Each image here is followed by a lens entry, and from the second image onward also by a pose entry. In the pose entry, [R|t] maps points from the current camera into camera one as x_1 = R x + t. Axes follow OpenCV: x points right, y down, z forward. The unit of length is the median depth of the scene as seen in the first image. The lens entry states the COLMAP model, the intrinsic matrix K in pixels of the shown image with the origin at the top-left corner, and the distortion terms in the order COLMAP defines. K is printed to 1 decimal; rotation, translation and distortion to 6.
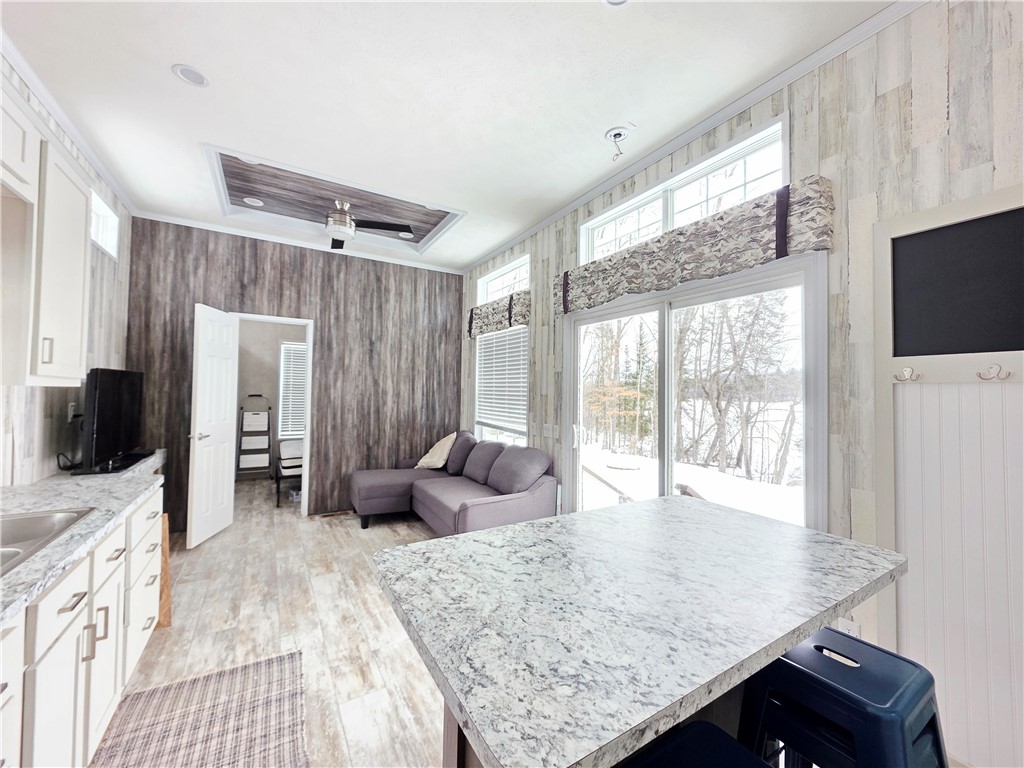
lens RADIAL K [[412.1, 0, 542.2], [0, 412.1, 386.0], [0, 0, 1]] dist [-0.000819, 0.000118]
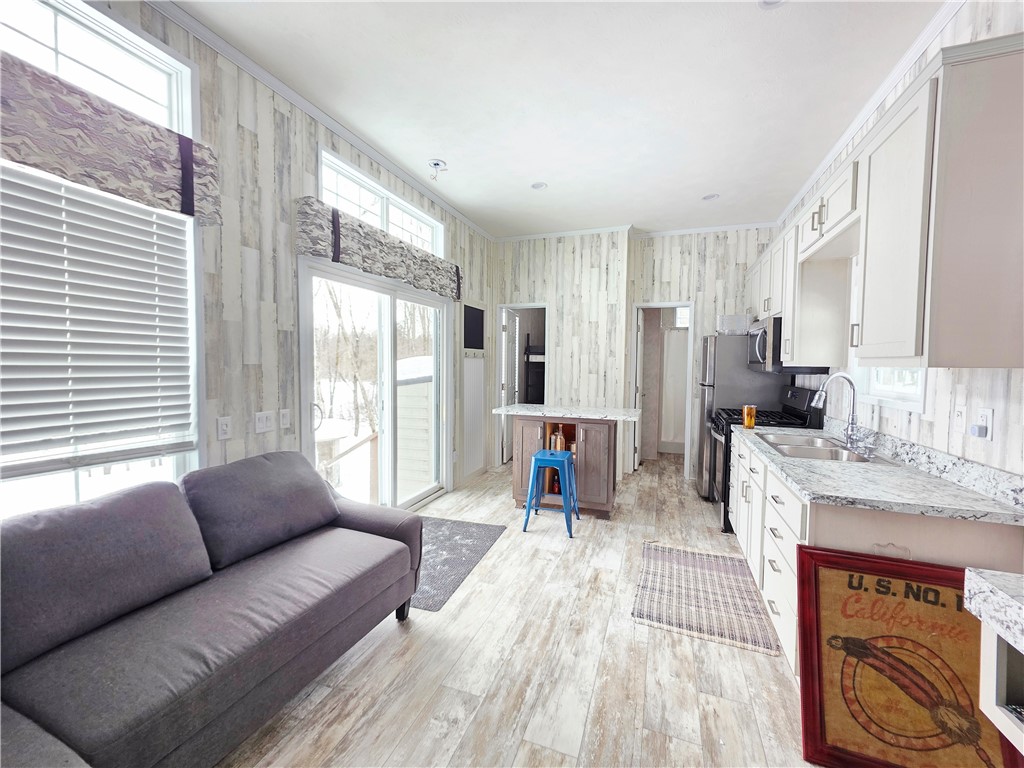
lens RADIAL K [[406.7, 0, 514.8], [0, 406.7, 382.7], [0, 0, 1]] dist [0.001160, 0.000031]
pose [[-0.589688, -0.040708, 0.806604, -1.046465], [-0.010154, 0.999024, 0.042995, 0.026576], [-0.807567, 0.017164, -0.589526, 1.579832]]
